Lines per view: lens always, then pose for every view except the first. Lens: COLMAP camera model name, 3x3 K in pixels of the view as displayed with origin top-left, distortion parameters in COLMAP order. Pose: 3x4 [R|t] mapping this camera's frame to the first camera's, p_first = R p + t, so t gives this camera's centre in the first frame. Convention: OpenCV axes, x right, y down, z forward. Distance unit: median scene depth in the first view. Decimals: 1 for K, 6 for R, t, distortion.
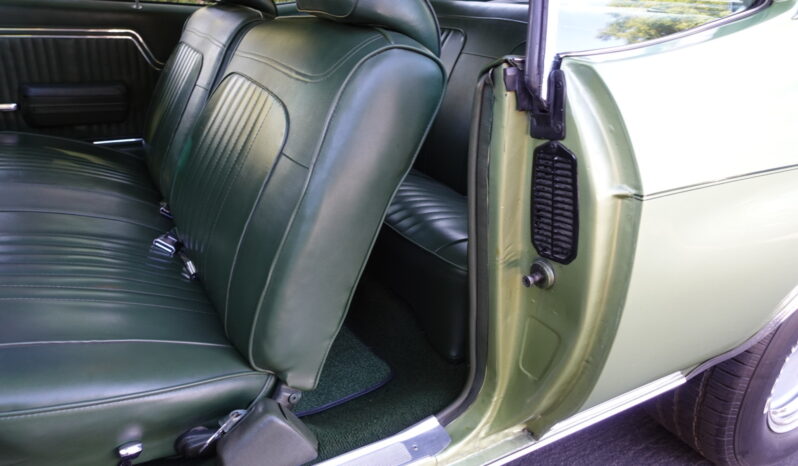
lens RADIAL K [[550.5, 0, 402.8], [0, 550.5, 232.4], [0, 0, 1]] dist [-0.004730, -0.004761]
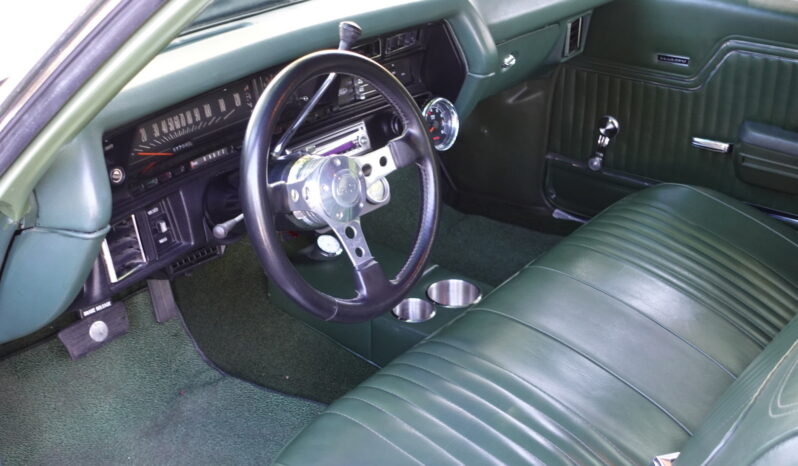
lens RADIAL K [[1049.0, 0, 392.7], [0, 1049.0, 233.1], [0, 0, 1]] dist [0.003955, 0.000000]
pose [[0.396025, 0.346955, -0.850169, 0.557971], [-0.341113, 0.915200, 0.214597, -0.536258], [0.852529, 0.205018, 0.480792, 0.064721]]
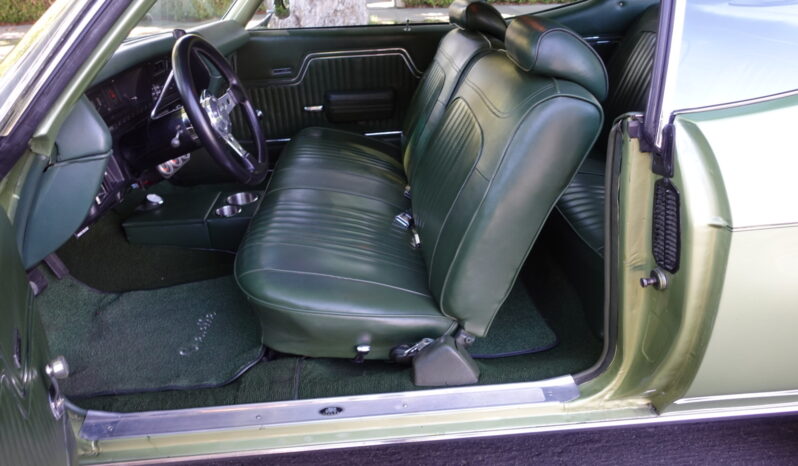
lens RADIAL K [[550.5, 0, 400.7], [0, 550.5, 237.9], [0, 0, 1]] dist [-0.004730, -0.004761]
pose [[0.892697, 0.115192, -0.435687, 0.244350], [-0.089440, 0.992835, 0.079240, -0.059631], [0.441693, -0.031769, 0.896604, -0.356347]]
